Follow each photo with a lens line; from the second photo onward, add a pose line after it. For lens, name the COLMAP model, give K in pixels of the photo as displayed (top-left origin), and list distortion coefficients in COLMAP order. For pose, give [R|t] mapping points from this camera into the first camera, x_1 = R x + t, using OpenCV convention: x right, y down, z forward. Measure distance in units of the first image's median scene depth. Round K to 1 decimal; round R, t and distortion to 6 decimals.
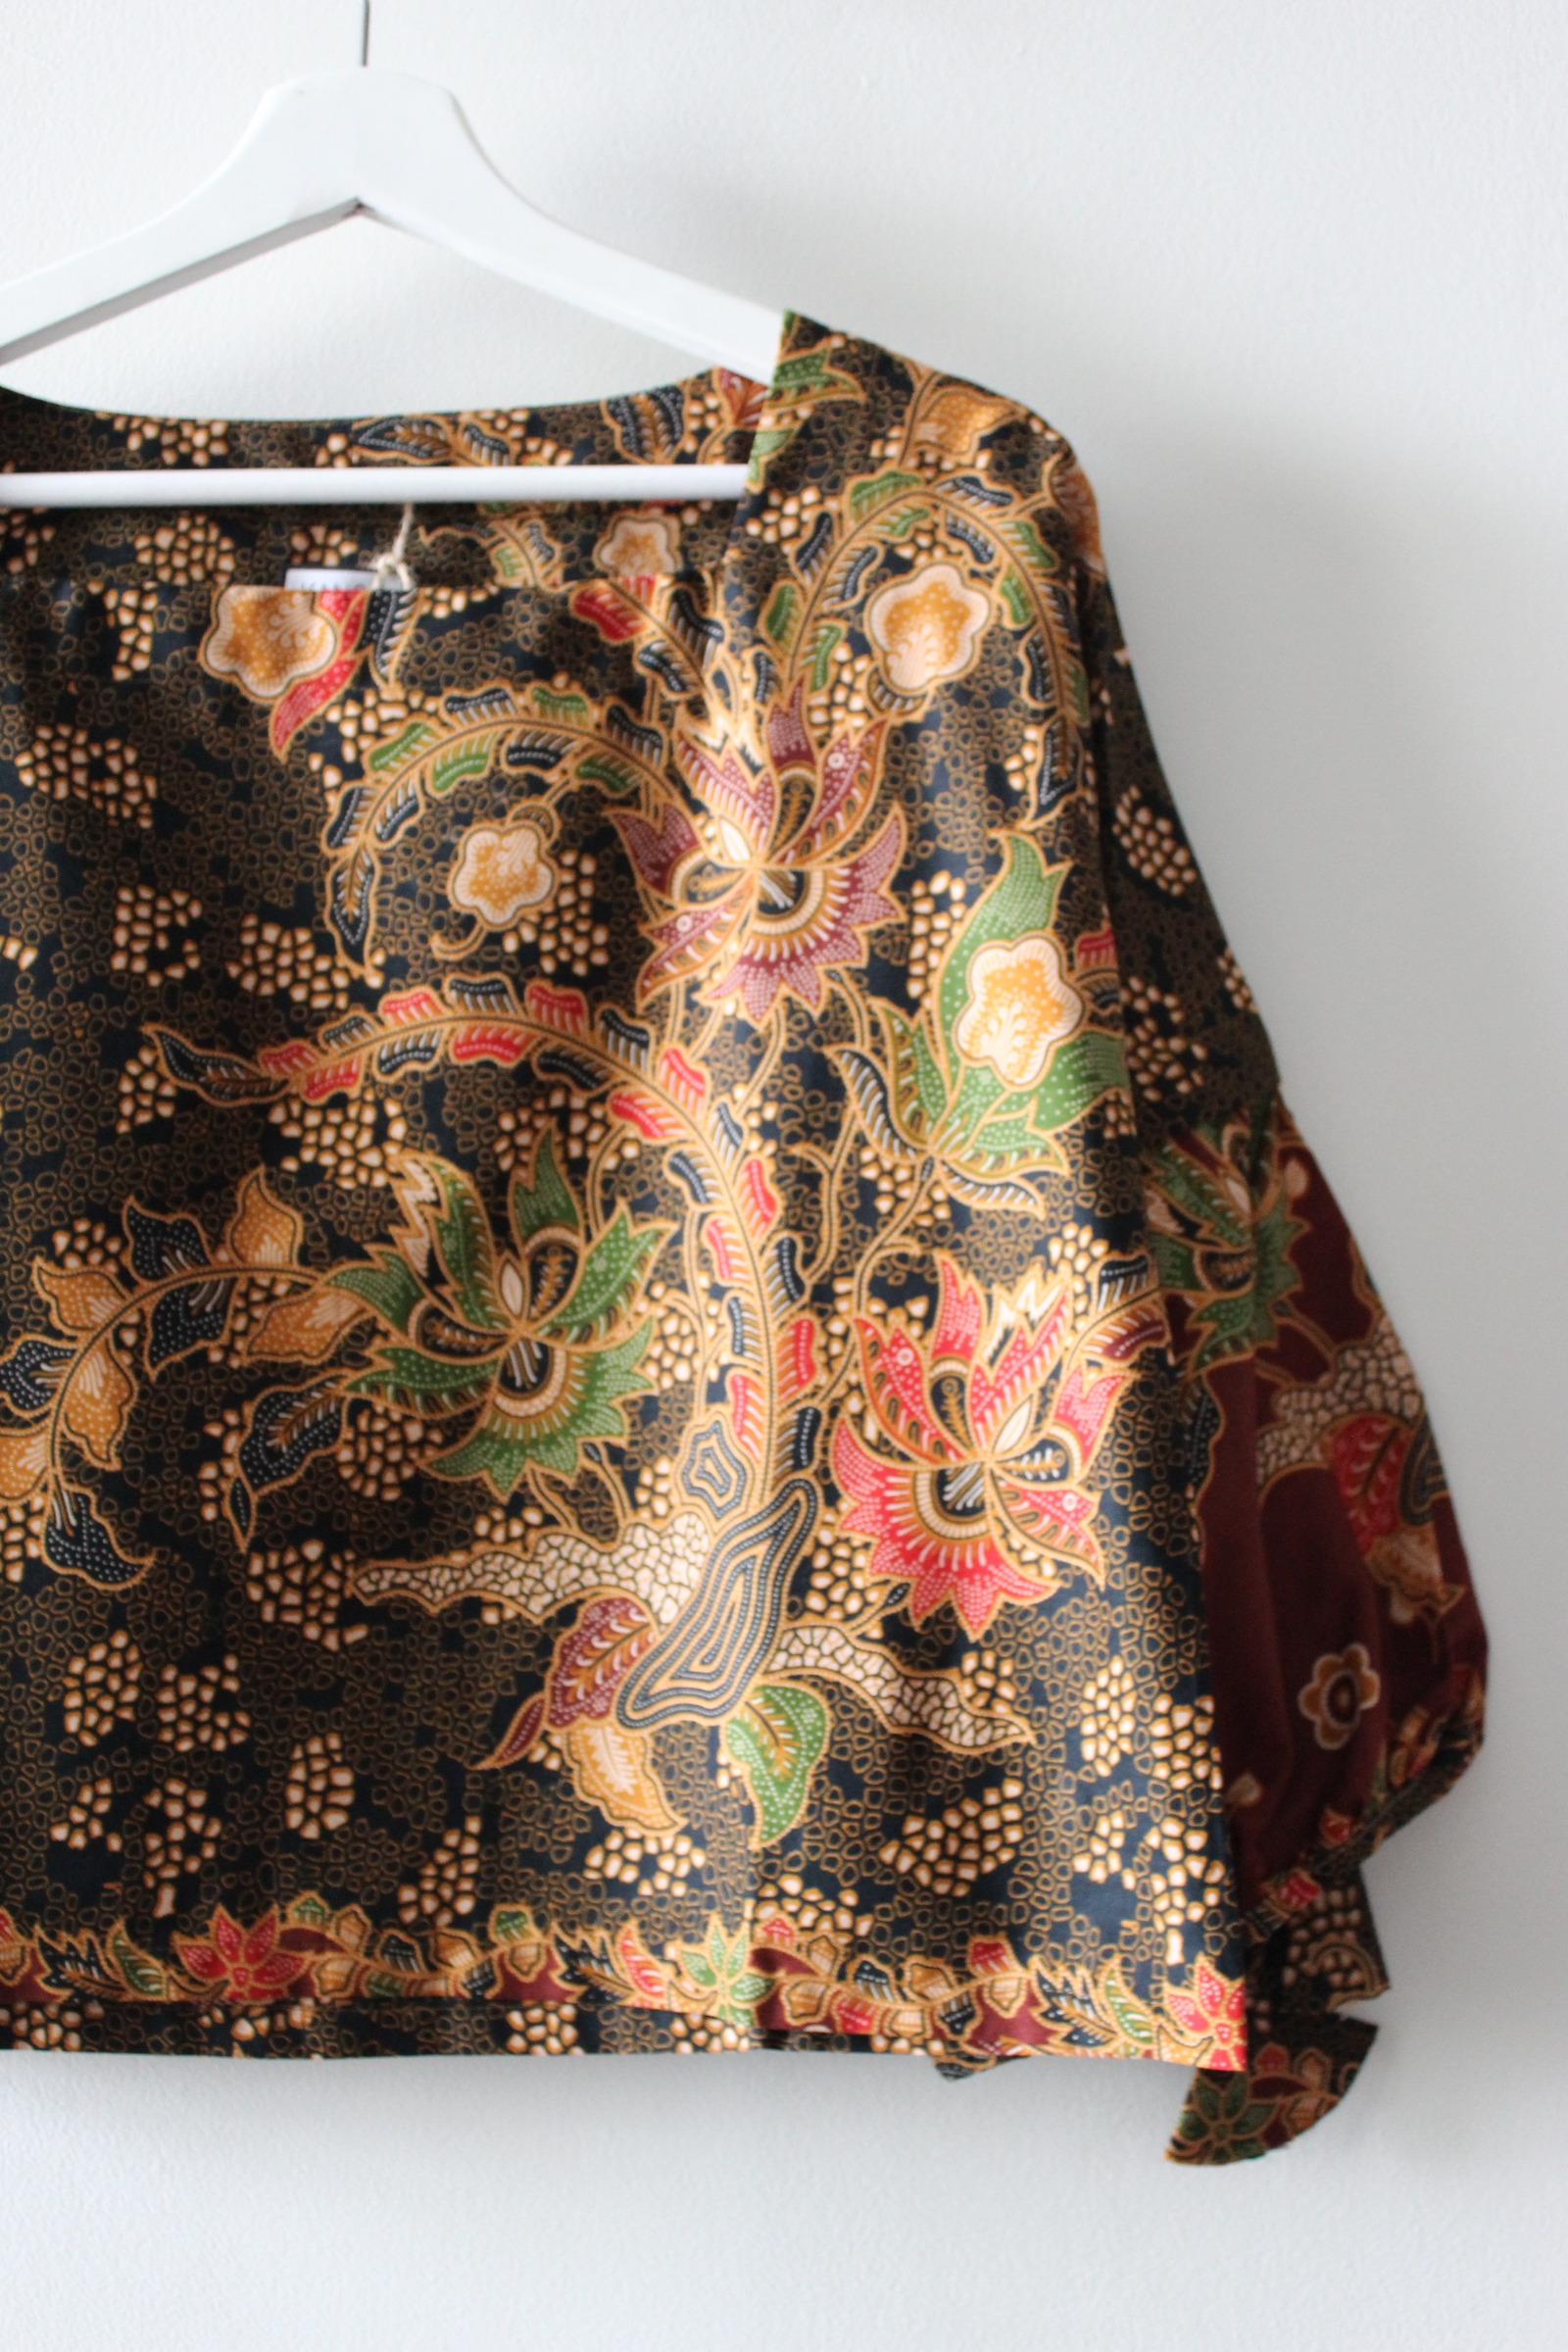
lens RADIAL K [[2743.0, 0, 782.2], [0, 2743.0, 1156.9], [0, 0, 1]] dist [-0.052115, 0.000000]
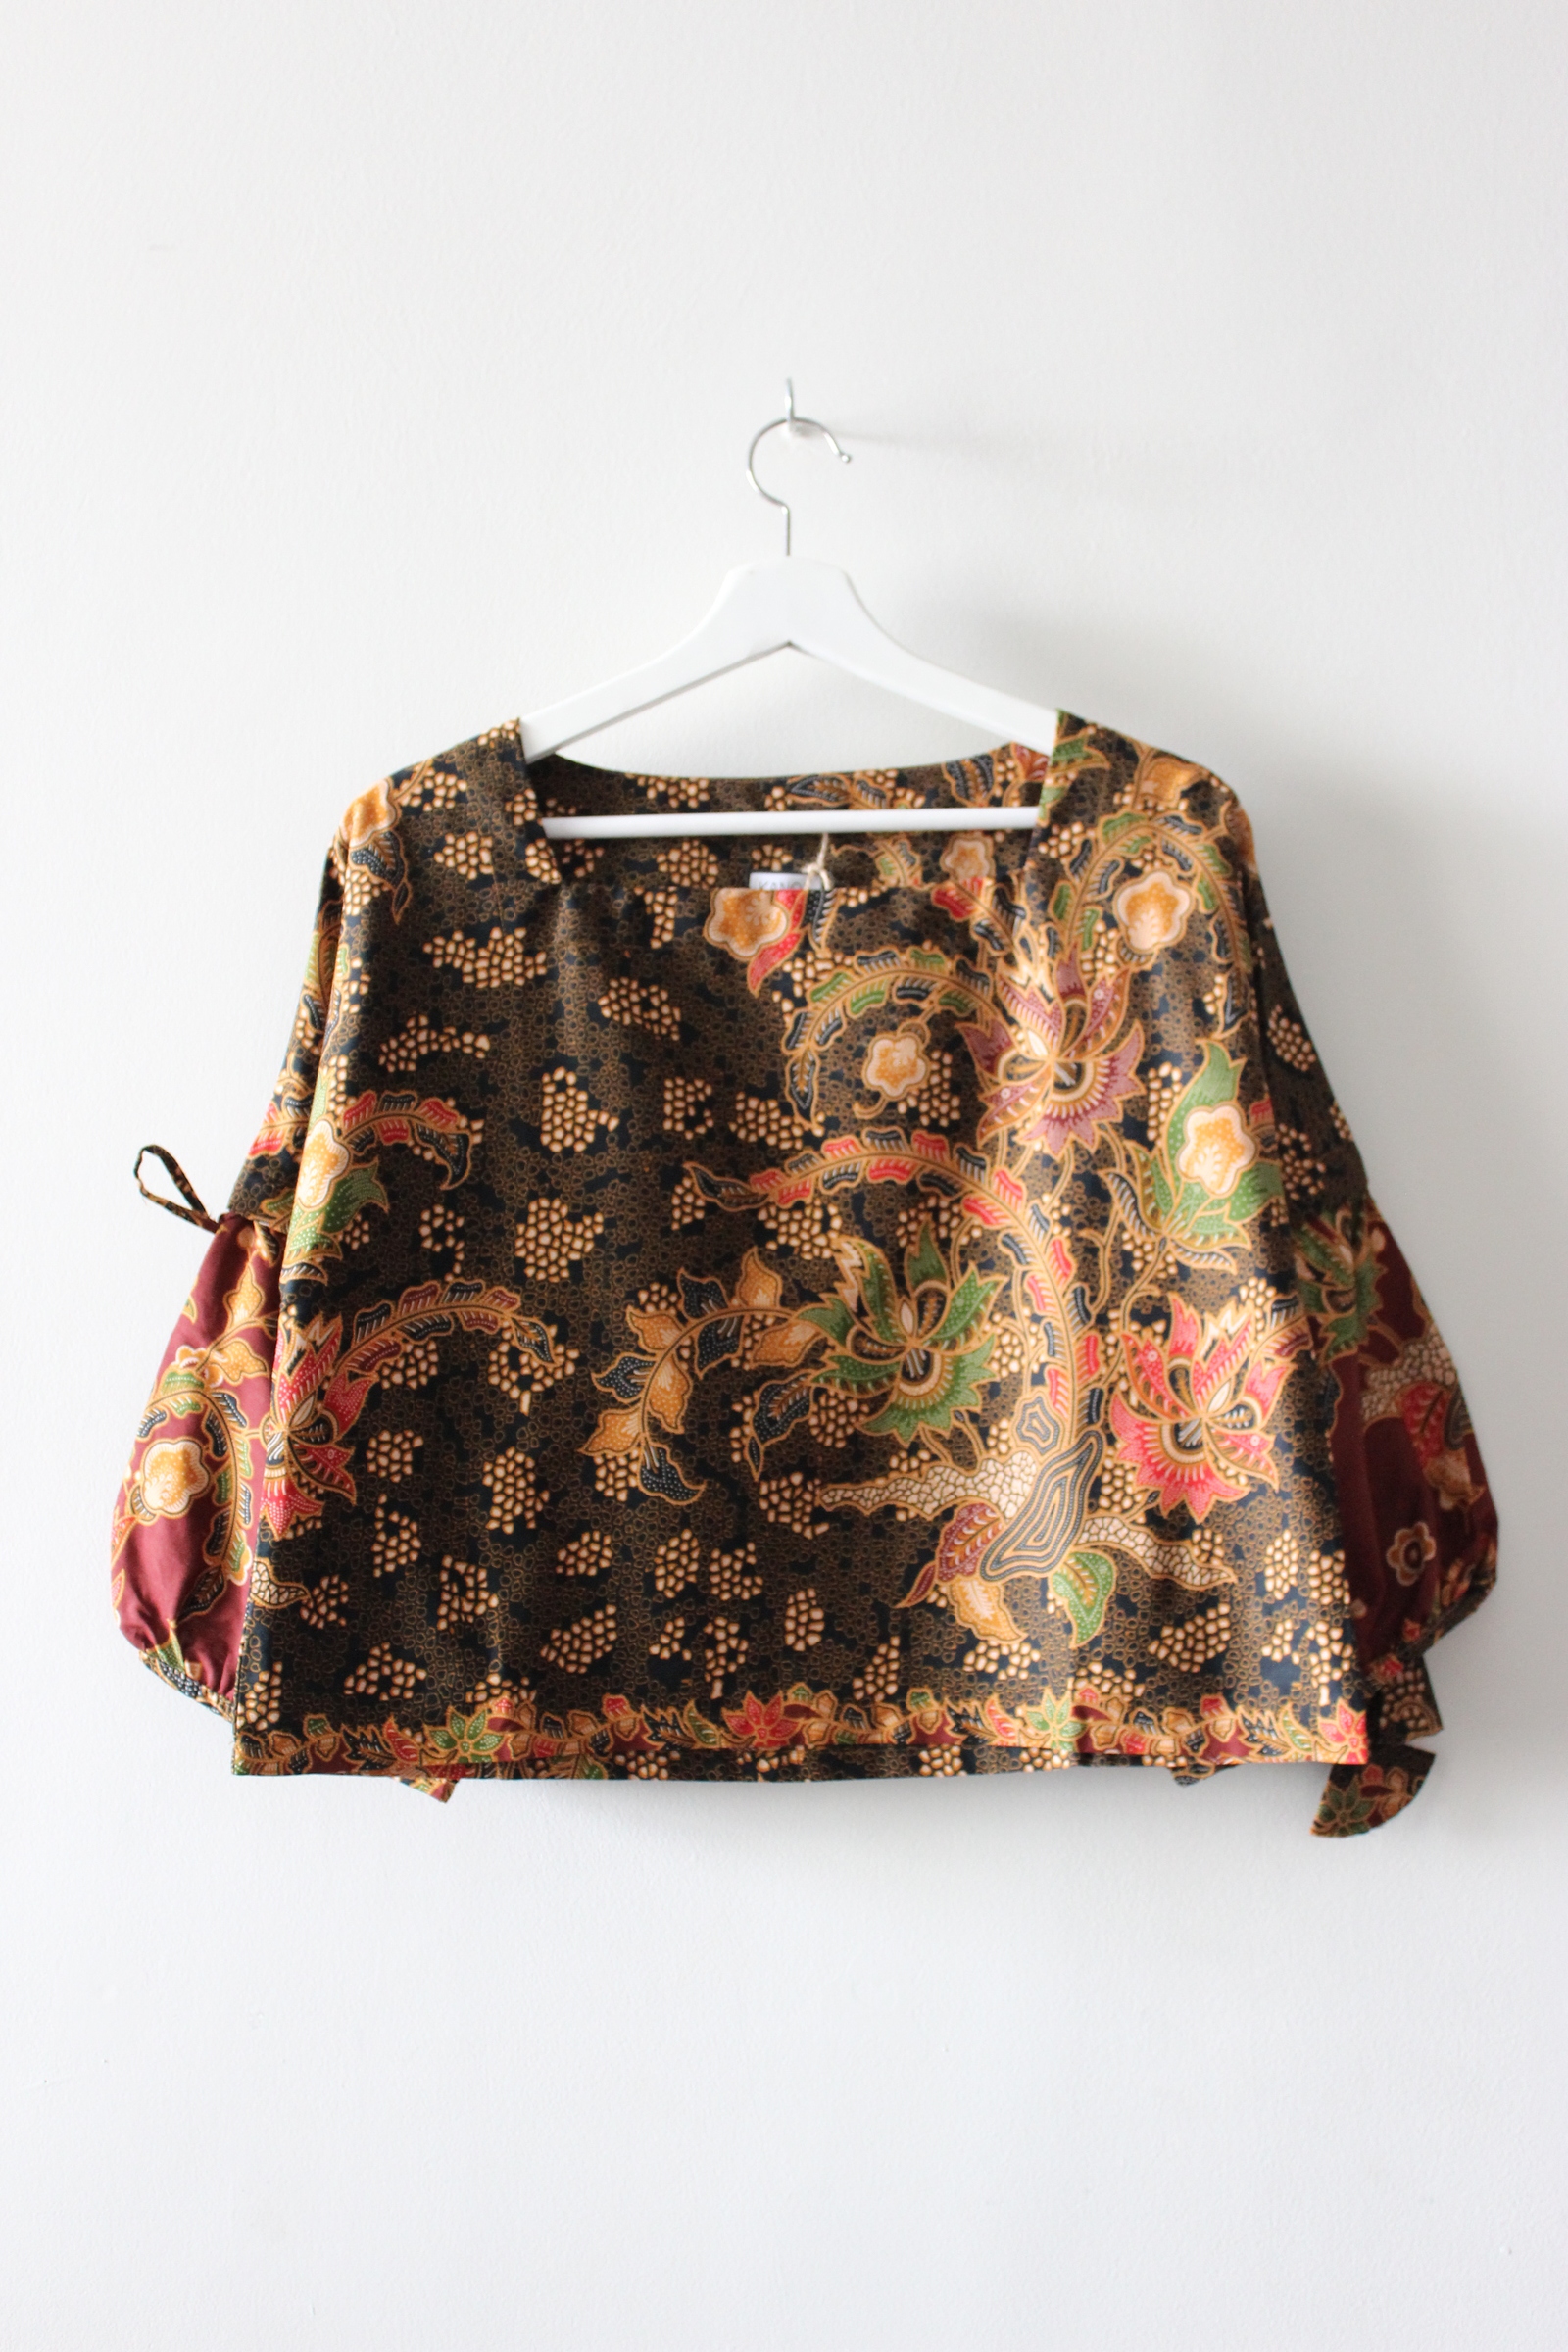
lens RADIAL K [[2743.0, 0, 789.8], [0, 2743.0, 1151.8], [0, 0, 1]] dist [-0.052115, 0.000000]
pose [[0.999764, -0.017460, 0.012890, -0.192256], [0.017177, 0.999615, 0.021807, -0.090688], [-0.013266, -0.021580, 0.999679, -0.657653]]
